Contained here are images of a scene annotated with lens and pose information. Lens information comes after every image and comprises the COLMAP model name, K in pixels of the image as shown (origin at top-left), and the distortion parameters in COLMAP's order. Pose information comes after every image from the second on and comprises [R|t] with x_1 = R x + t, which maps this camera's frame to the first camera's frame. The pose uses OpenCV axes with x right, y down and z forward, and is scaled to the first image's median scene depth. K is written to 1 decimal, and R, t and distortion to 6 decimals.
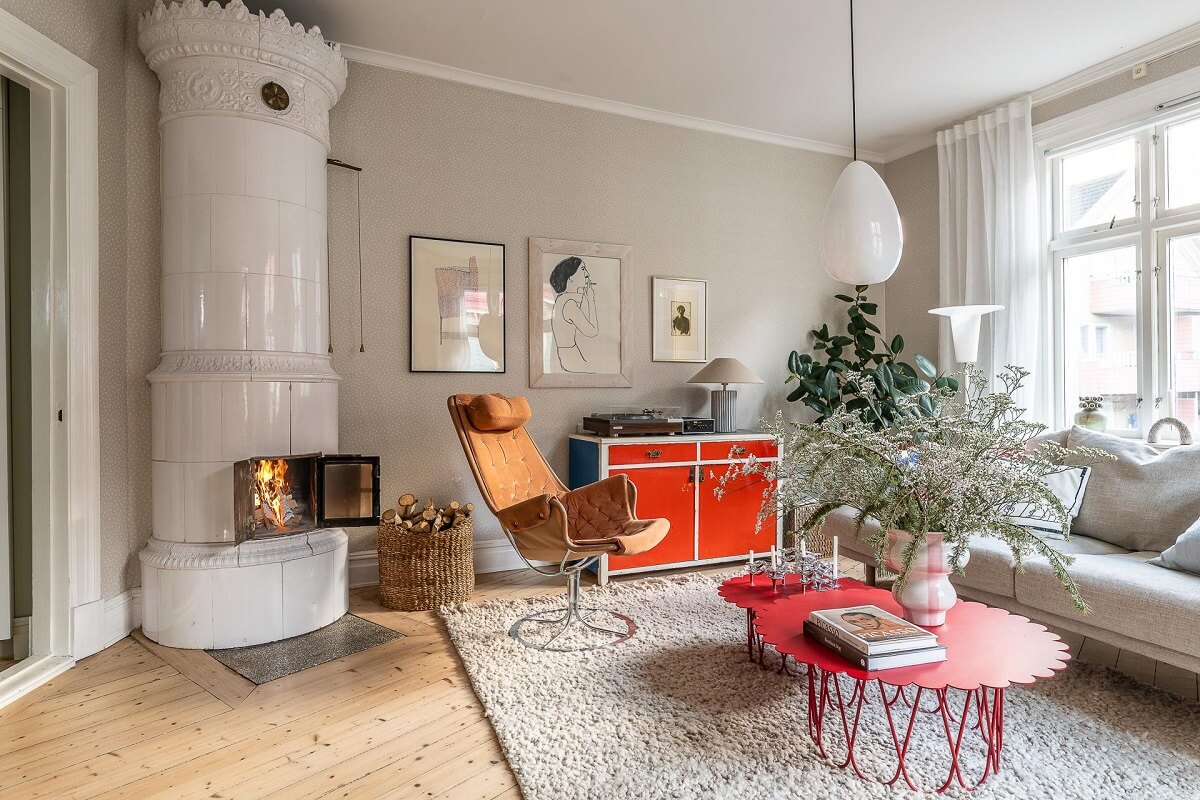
lens RADIAL K [[746.6, 0, 601.3], [0, 746.6, 393.7], [0, 0, 1]] dist [-0.005227, -0.000534]
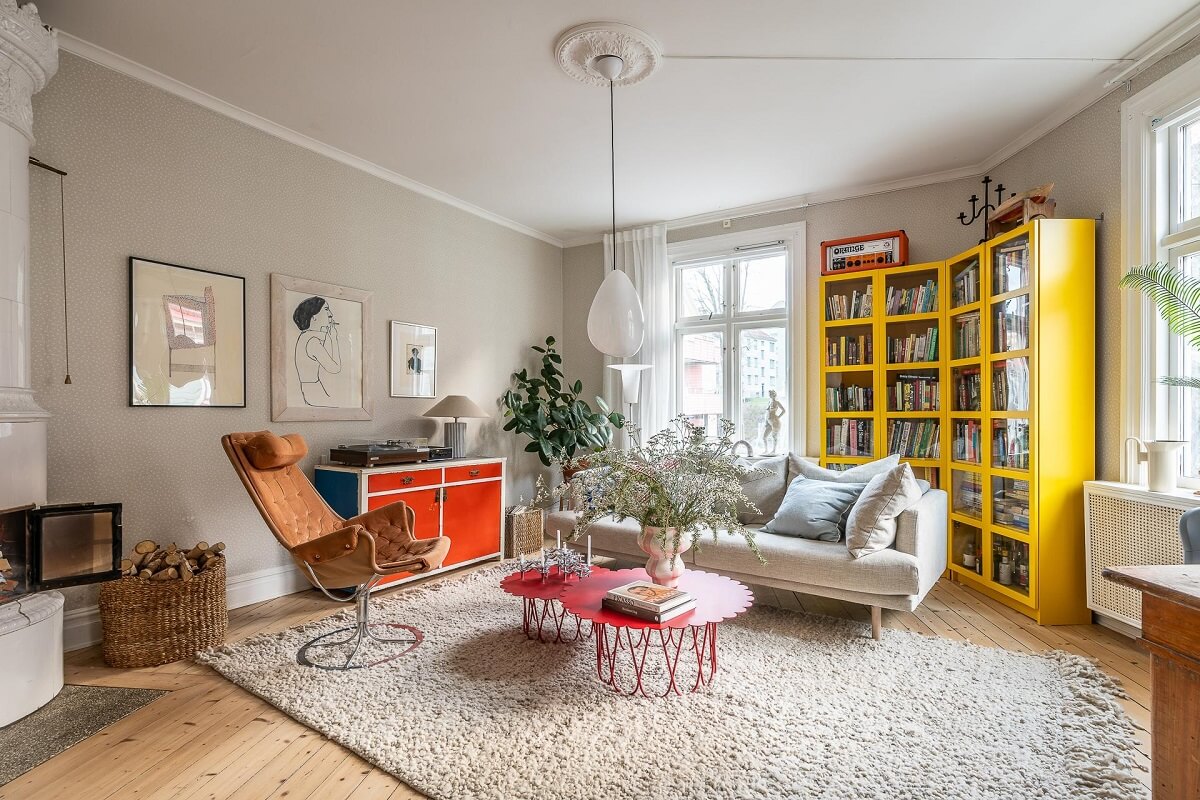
lens RADIAL K [[696.1, 0, 600.0], [0, 696.1, 400.0], [0, 0, 1]] dist [-0.000992, -0.000759]
pose [[0.797108, 0.004935, 0.603816, -0.344942], [-0.008097, 0.999964, 0.002516, -0.048289], [-0.603782, -0.006895, 0.797119, -0.027277]]
